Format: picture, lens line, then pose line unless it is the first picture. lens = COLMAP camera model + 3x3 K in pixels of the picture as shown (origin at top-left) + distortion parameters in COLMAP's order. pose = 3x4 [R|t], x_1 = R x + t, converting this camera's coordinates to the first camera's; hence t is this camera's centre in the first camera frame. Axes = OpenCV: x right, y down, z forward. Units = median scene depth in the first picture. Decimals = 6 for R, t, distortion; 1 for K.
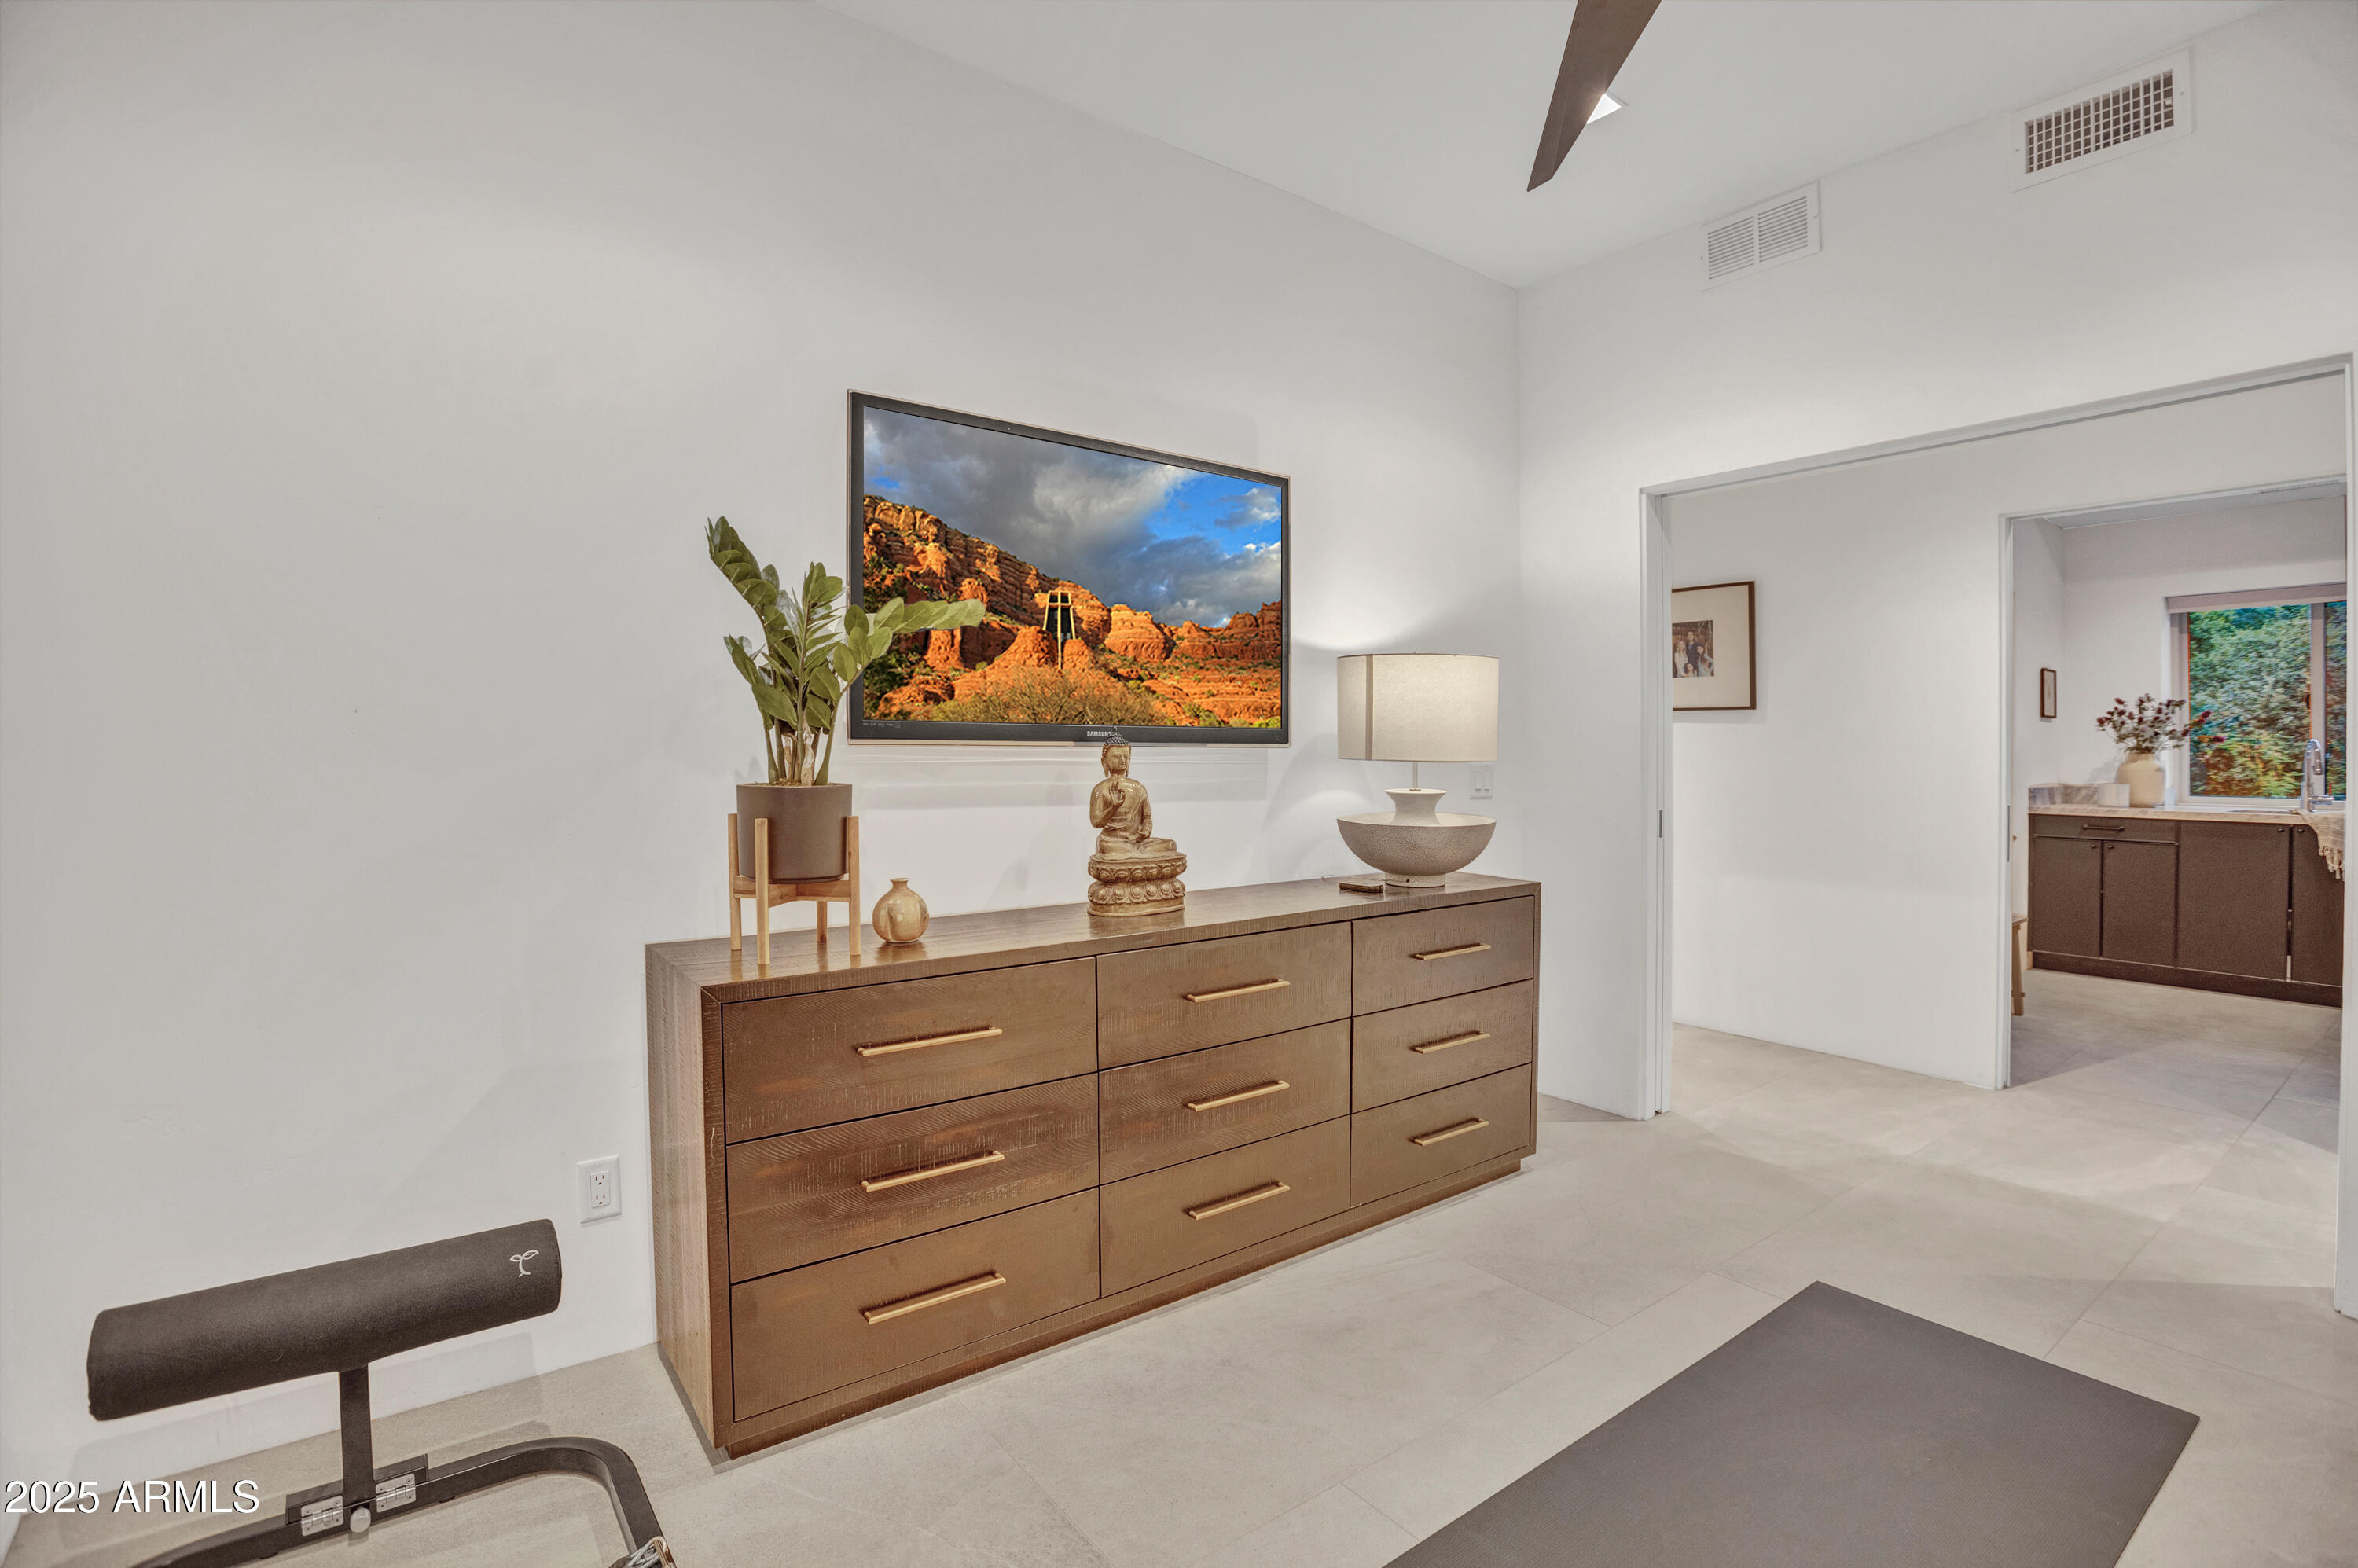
lens RADIAL K [[1092.5, 0, 1178.8], [0, 1092.5, 774.9], [0, 0, 1]] dist [-0.040095, 0.006496]
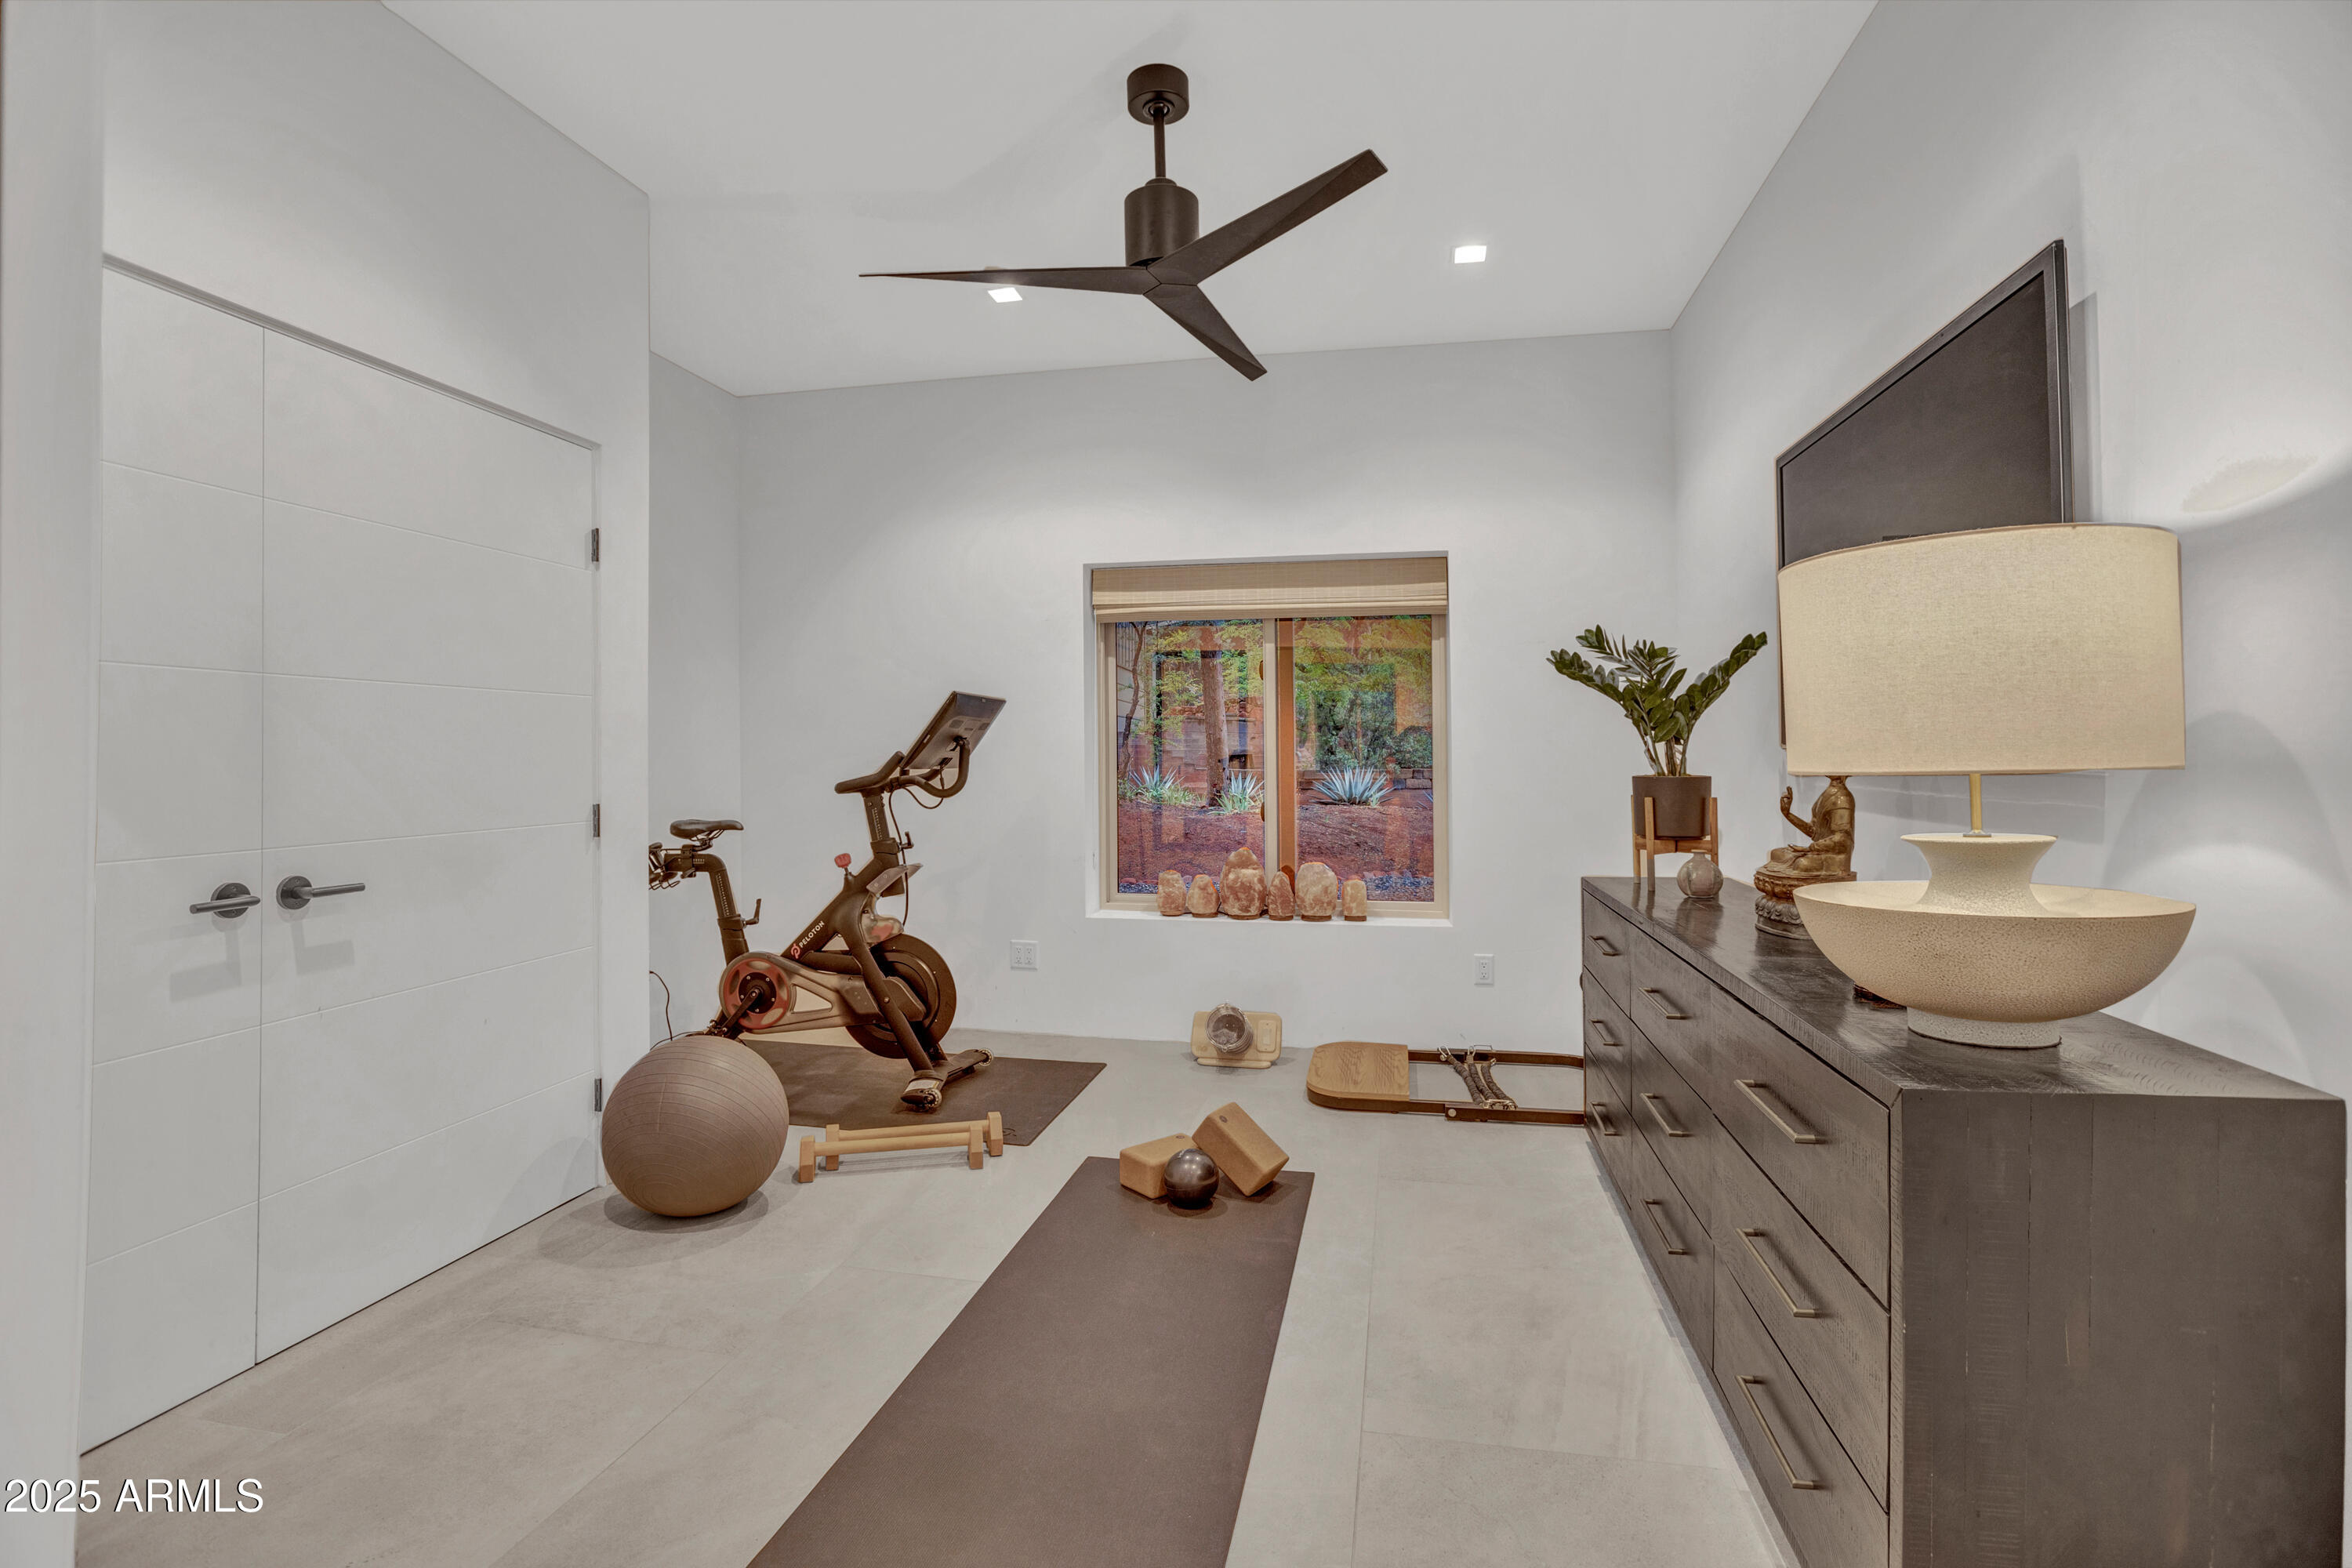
lens RADIAL K [[1089.7, 0, 1175.6], [0, 1089.7, 776.2], [0, 0, 1]] dist [-0.040095, 0.006496]
pose [[0.666960, -0.011298, -0.745008, 0.321738], [0.001084, 0.999899, -0.014193, 0.029635], [0.745093, 0.008658, 0.666905, -0.549701]]
